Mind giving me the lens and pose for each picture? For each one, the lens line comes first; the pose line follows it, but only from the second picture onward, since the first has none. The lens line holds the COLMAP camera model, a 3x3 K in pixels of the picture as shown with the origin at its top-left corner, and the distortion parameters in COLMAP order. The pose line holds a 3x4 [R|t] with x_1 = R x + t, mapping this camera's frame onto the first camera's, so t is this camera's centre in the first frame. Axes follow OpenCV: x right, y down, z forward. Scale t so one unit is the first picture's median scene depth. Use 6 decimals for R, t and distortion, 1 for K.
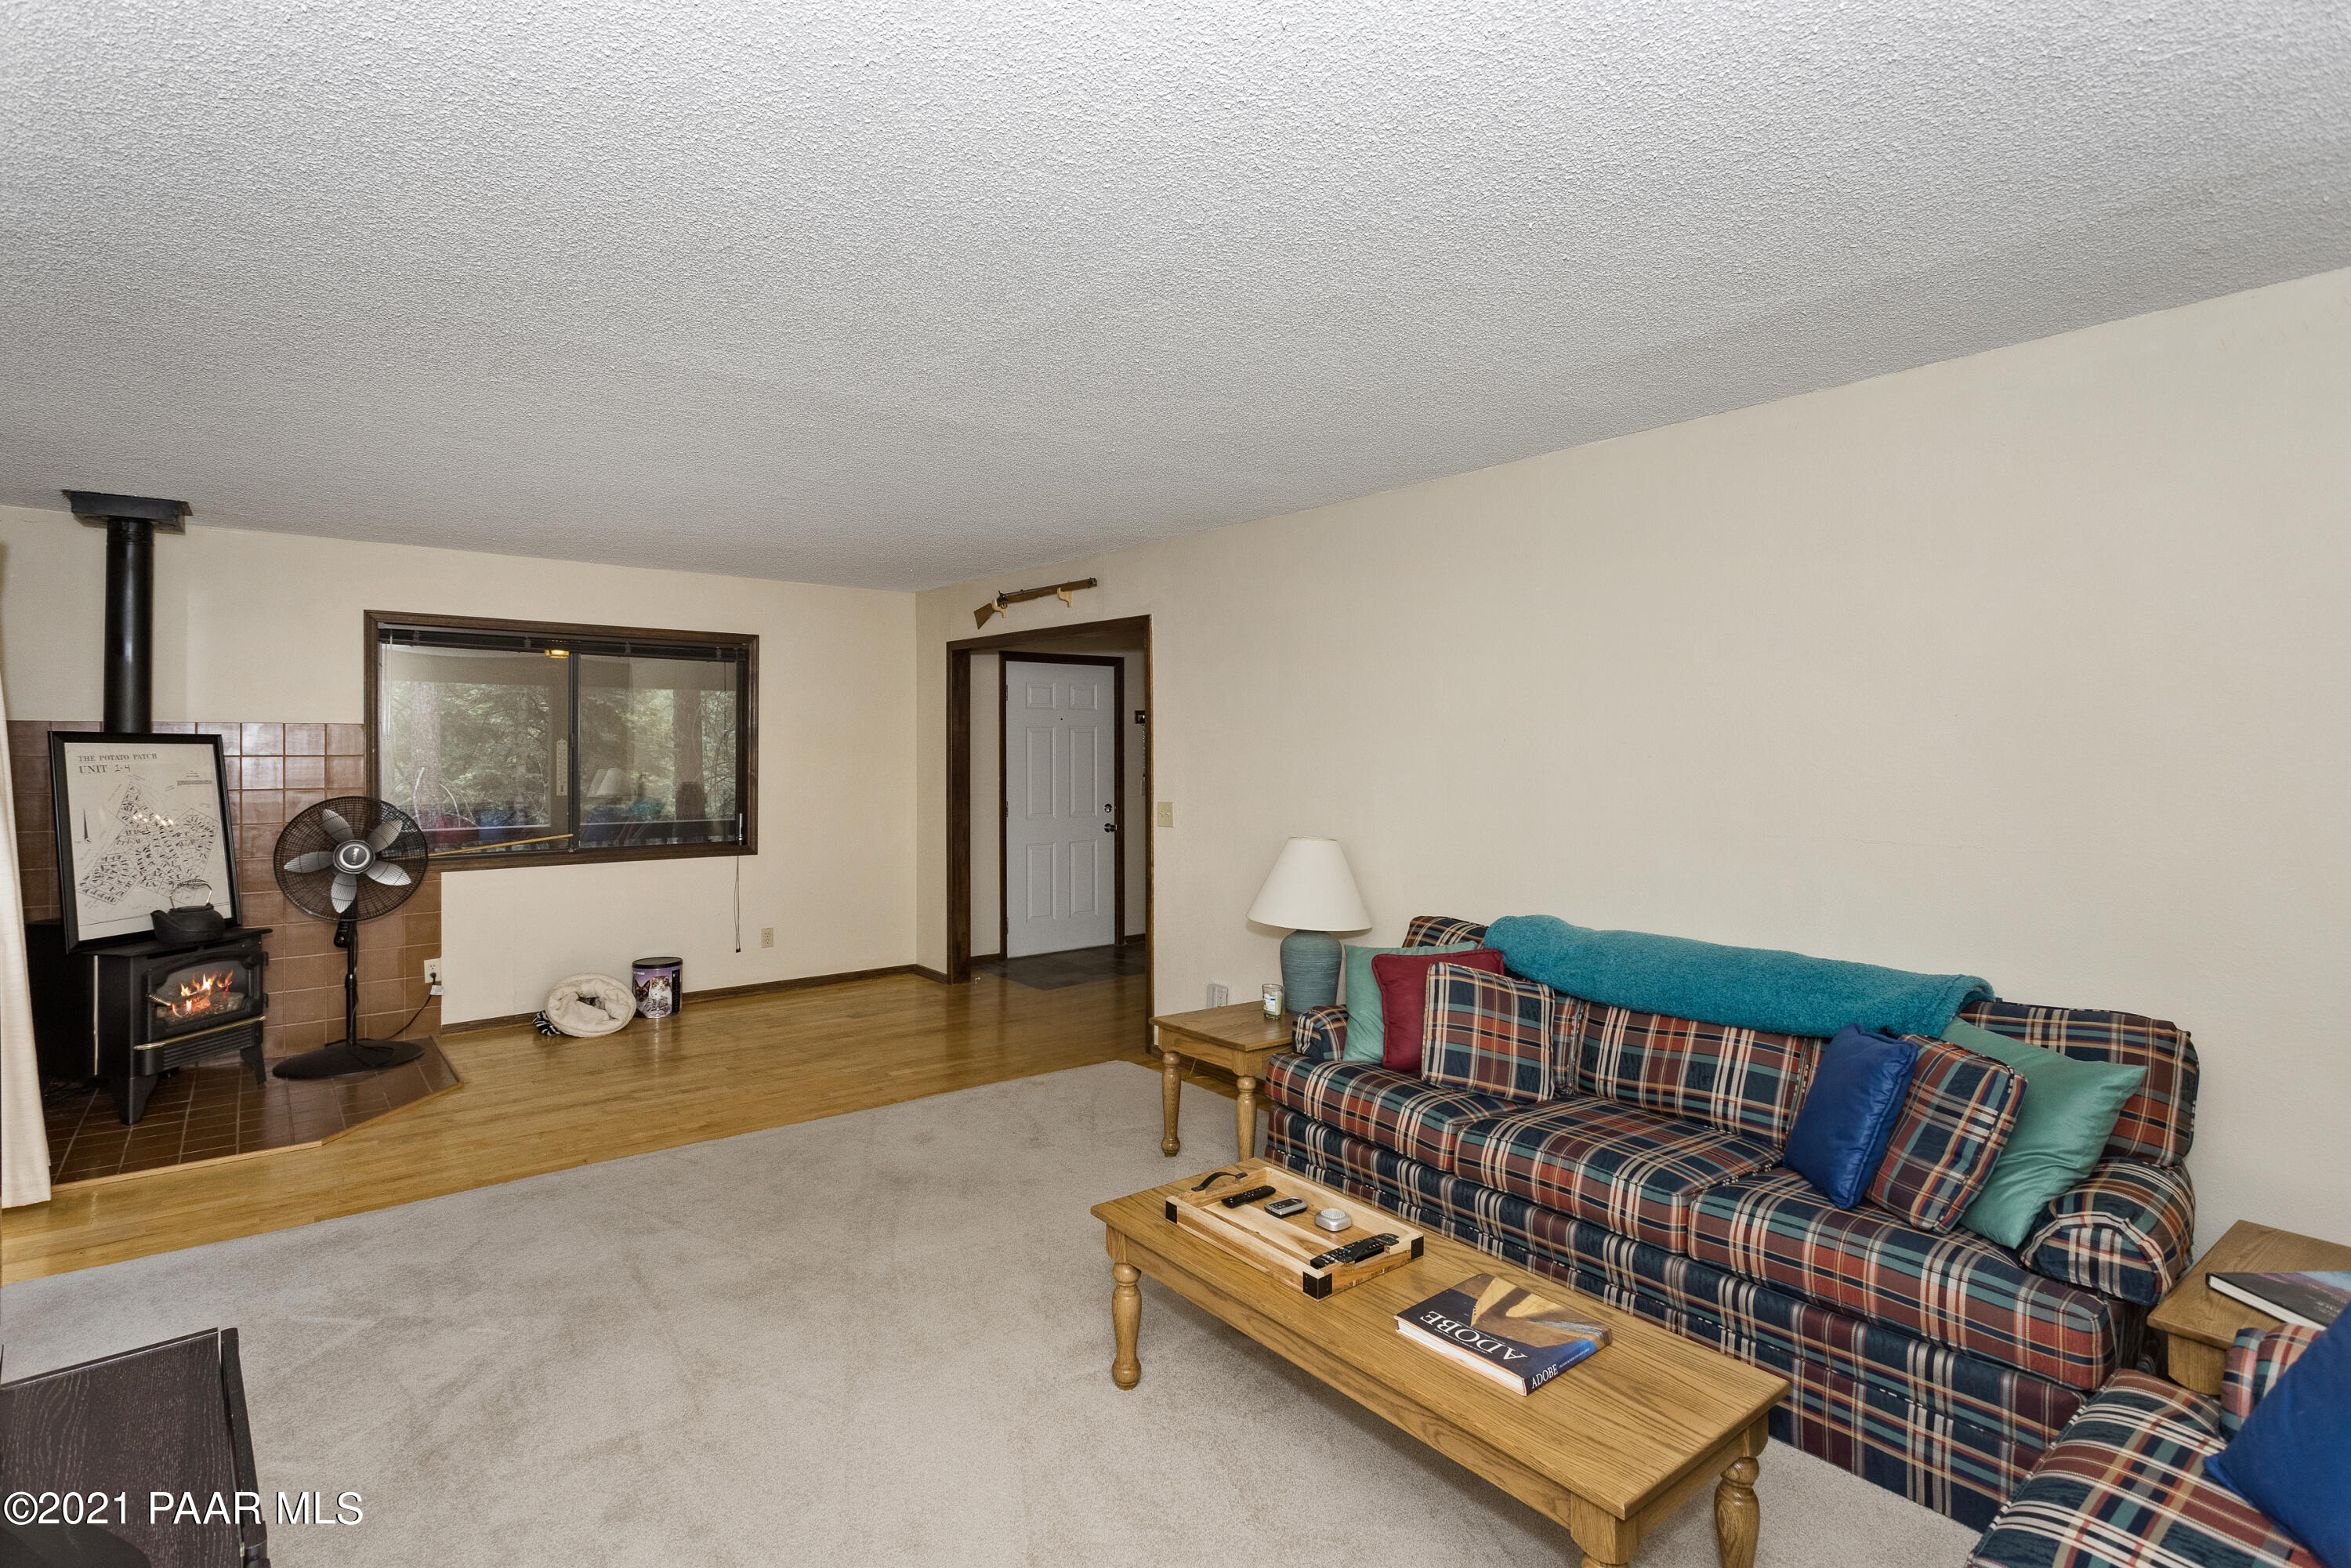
lens RADIAL K [[1163.2, 0, 1138.6], [0, 1163.2, 749.1], [0, 0, 1]] dist [0.001551, 0.003377]
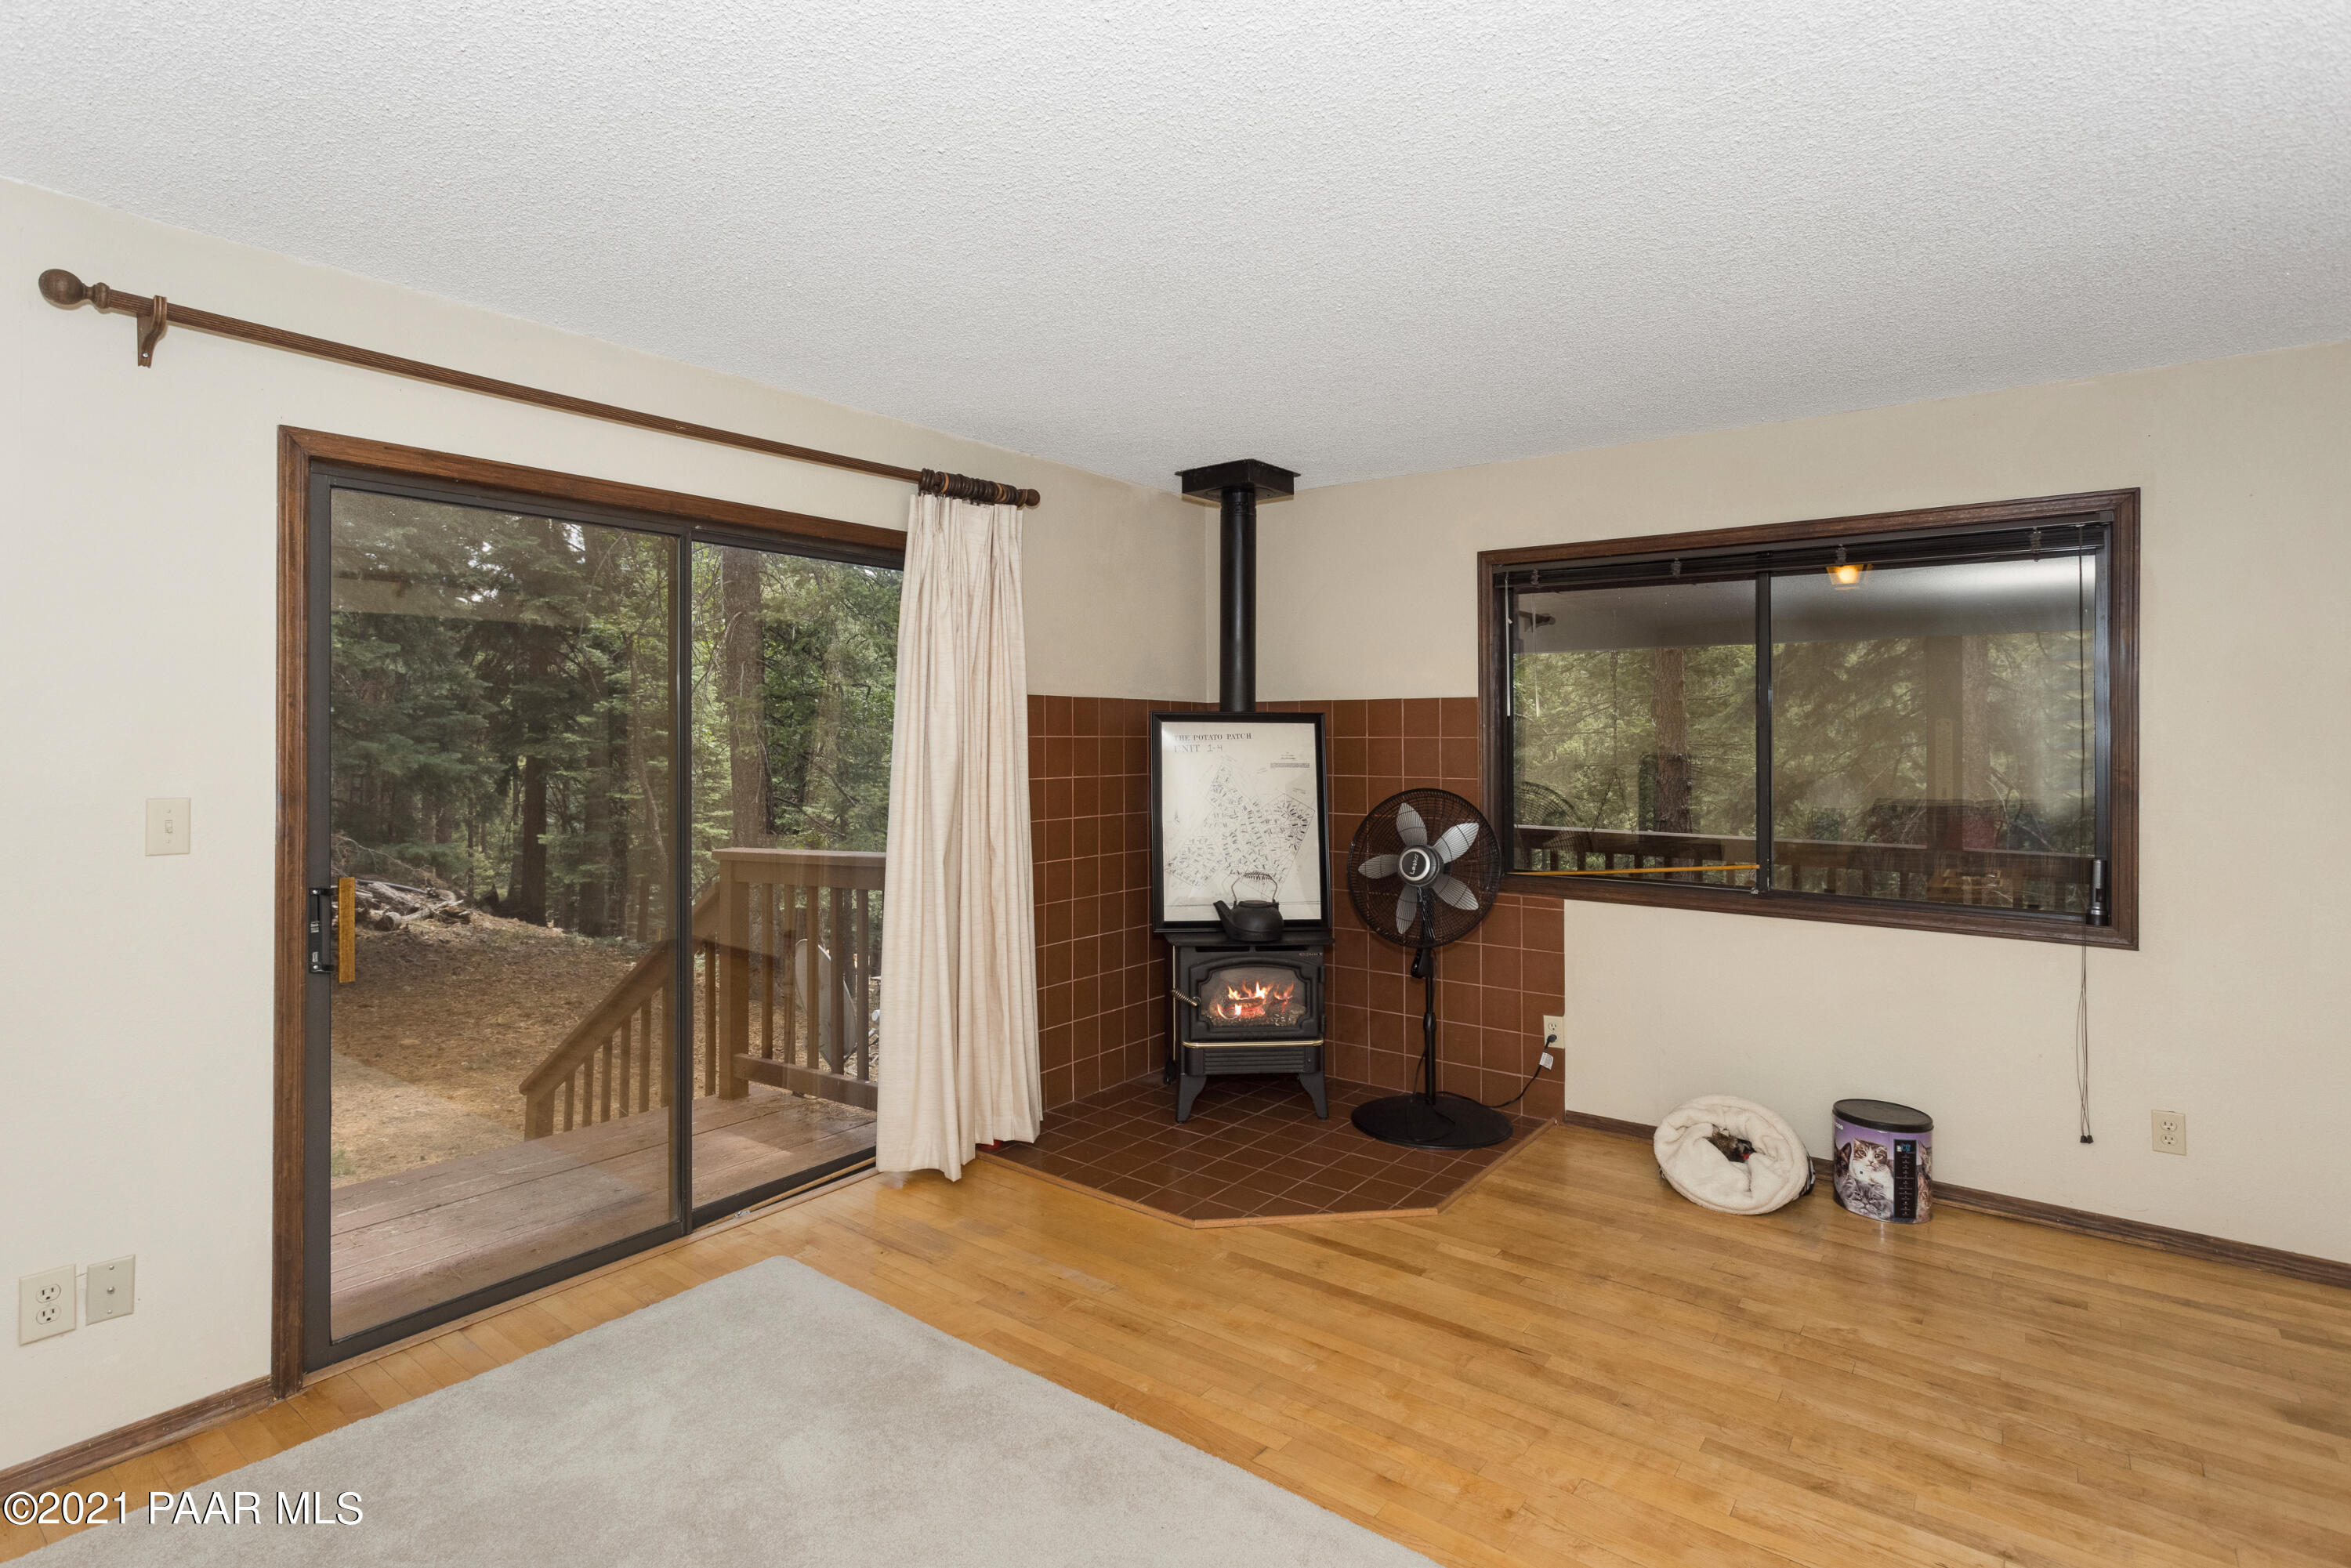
lens RADIAL K [[1163.2, 0, 1138.6], [0, 1163.2, 749.1], [0, 0, 1]] dist [0.001551, 0.003377]
pose [[0.252165, 0.015079, -0.967567, 0.039853], [-0.003796, 0.999886, 0.014593, 0.003049], [0.967677, -0.000007, 0.252194, 0.654800]]
